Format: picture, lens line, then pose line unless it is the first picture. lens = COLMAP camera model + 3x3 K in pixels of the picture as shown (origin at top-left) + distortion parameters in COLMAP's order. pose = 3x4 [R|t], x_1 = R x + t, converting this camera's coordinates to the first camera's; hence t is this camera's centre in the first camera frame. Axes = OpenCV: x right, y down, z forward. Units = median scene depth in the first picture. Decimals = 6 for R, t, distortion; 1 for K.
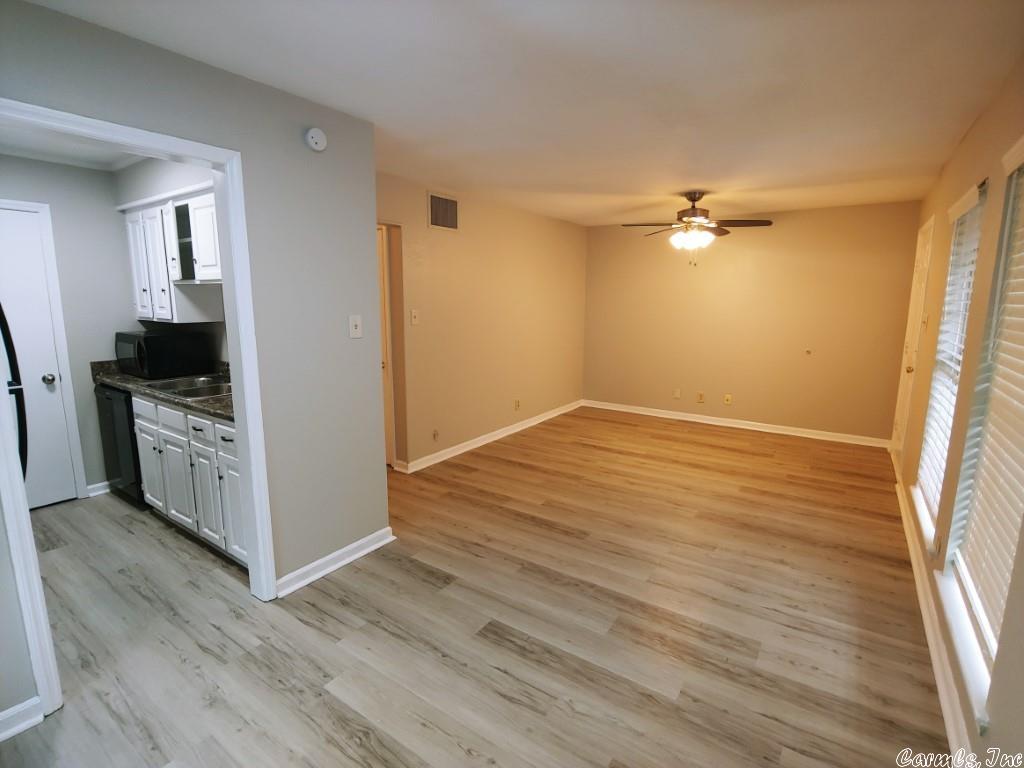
lens RADIAL K [[488.4, 0, 512.7], [0, 488.4, 378.5], [0, 0, 1]] dist [-0.020946, -0.000311]
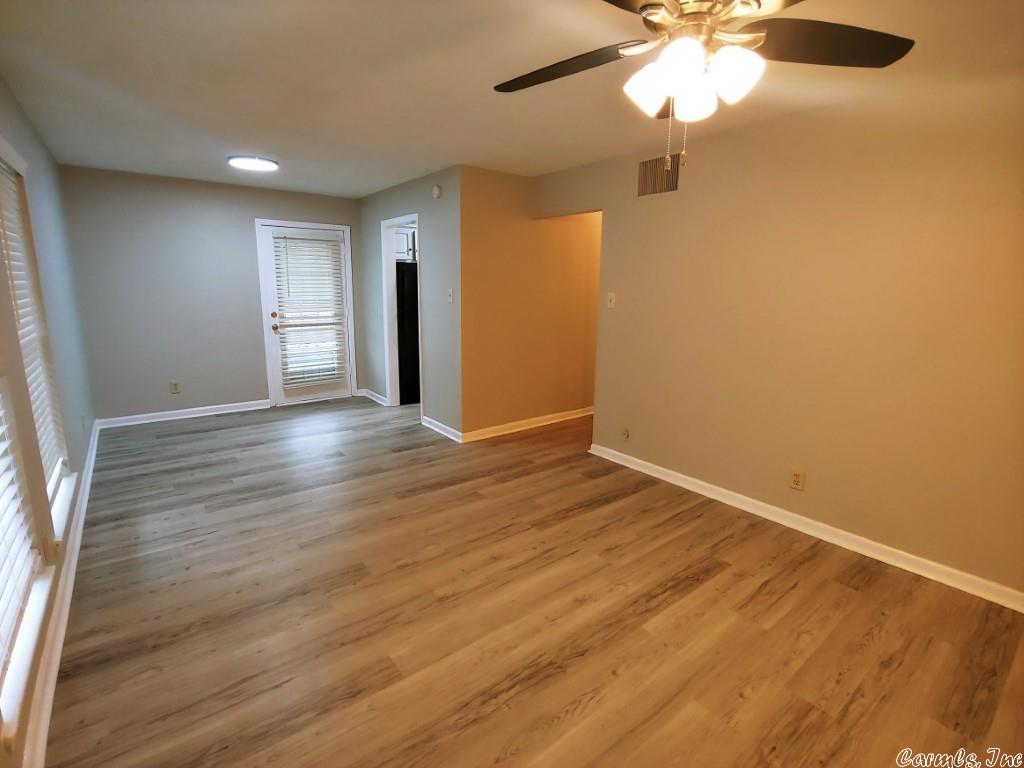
lens RADIAL K [[488.4, 0, 512.7], [0, 488.4, 378.5], [0, 0, 1]] dist [-0.020946, -0.000311]
pose [[-0.298467, 0.173369, -0.938542, 0.845721], [-0.171944, 0.957507, 0.231552, -0.179209], [0.938804, 0.230487, -0.255974, 1.181992]]
